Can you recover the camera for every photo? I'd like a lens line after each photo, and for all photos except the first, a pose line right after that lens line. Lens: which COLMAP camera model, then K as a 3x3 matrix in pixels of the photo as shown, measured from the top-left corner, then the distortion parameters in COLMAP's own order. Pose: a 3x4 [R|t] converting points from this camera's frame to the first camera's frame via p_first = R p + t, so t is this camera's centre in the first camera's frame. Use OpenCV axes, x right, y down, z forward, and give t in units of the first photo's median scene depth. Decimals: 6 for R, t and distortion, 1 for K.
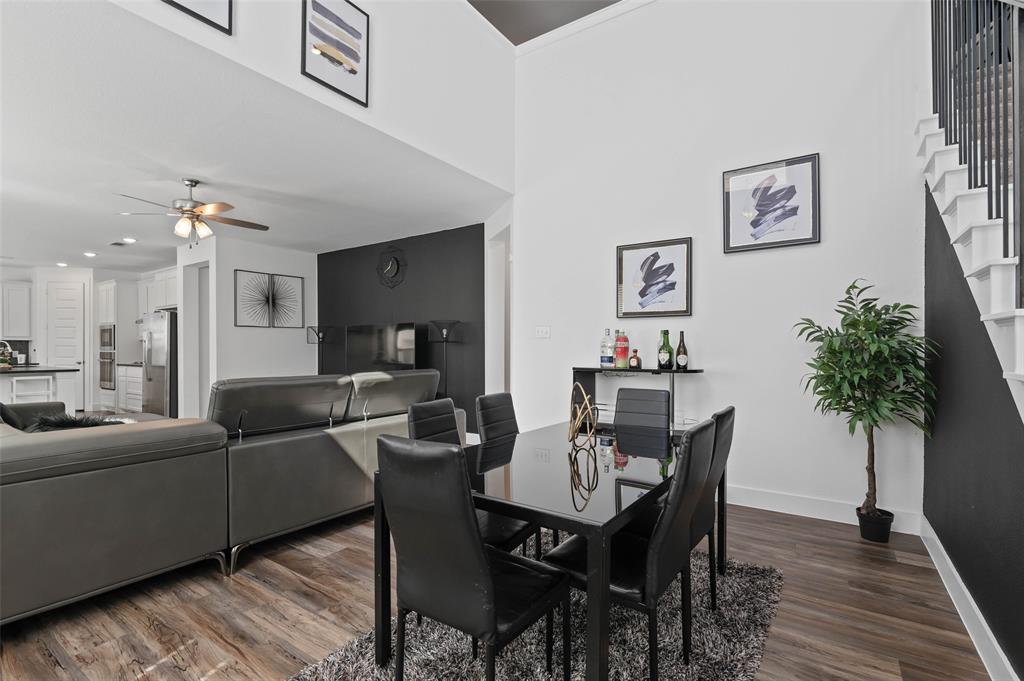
lens RADIAL K [[470.4, 0, 509.9], [0, 470.4, 342.0], [0, 0, 1]] dist [-0.009353, 0.000398]
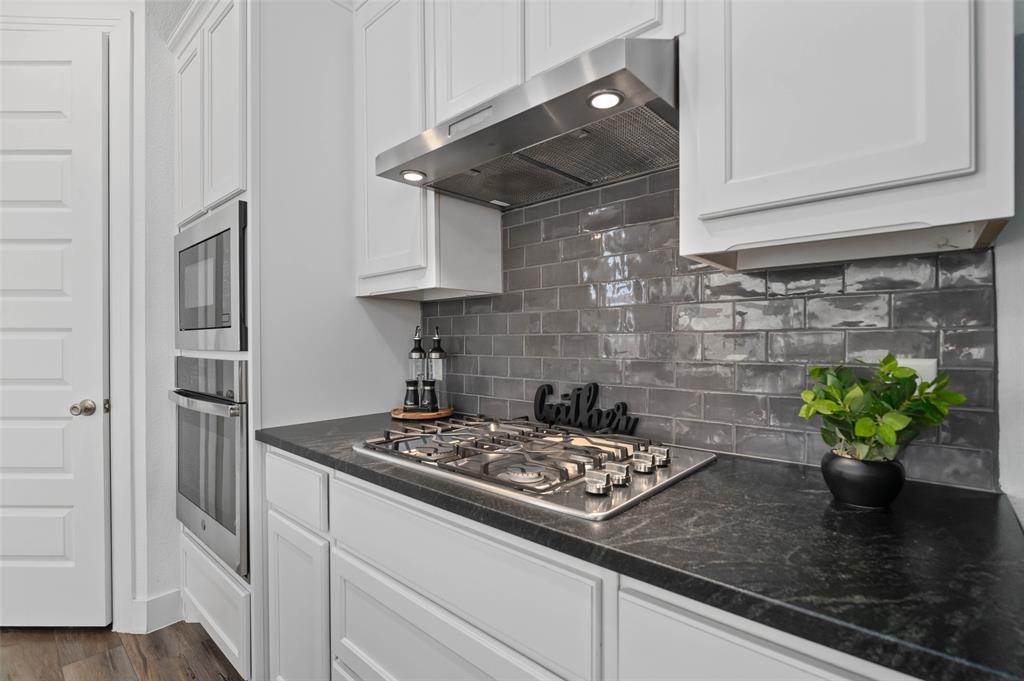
lens RADIAL K [[470.4, 0, 514.4], [0, 470.4, 344.1], [0, 0, 1]] dist [-0.009353, 0.000398]
pose [[0.992003, 0.000417, -0.126214, -0.703485], [0.001144, 0.999924, 0.012298, 0.013247], [0.126209, -0.012344, 0.991927, 0.814952]]
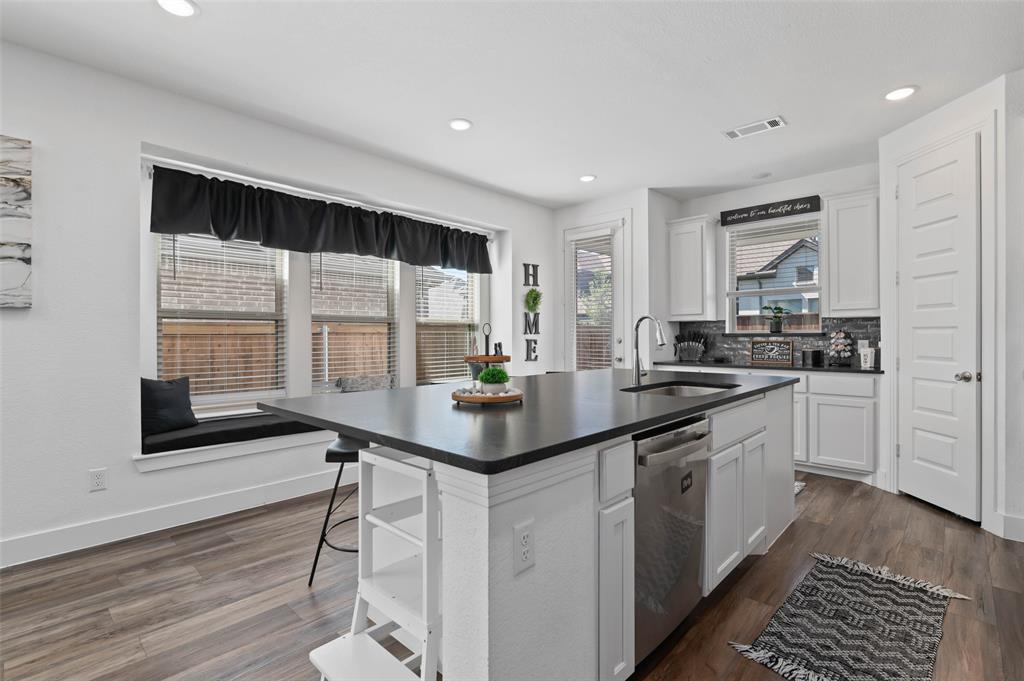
lens RADIAL K [[470.4, 0, 514.6], [0, 470.4, 335.8], [0, 0, 1]] dist [-0.009353, 0.000398]
pose [[-0.149832, 0.000167, -0.988712, -0.543874], [0.007598, 0.999971, -0.000982, 0.013079], [0.988682, -0.007659, -0.149828, 0.731088]]
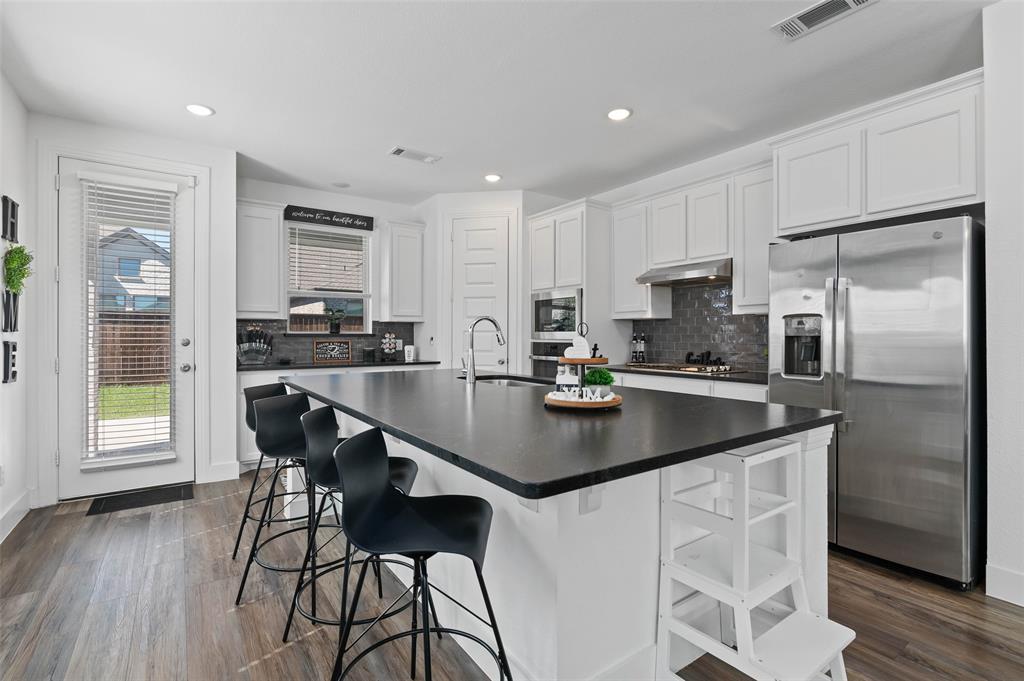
lens RADIAL K [[470.4, 0, 511.3], [0, 470.4, 337.1], [0, 0, 1]] dist [-0.009353, 0.000398]
pose [[0.938522, 0.002740, -0.345209, -0.719540], [-0.000072, 0.999970, 0.007742, 0.011360], [0.345220, -0.007241, 0.938494, 0.478496]]
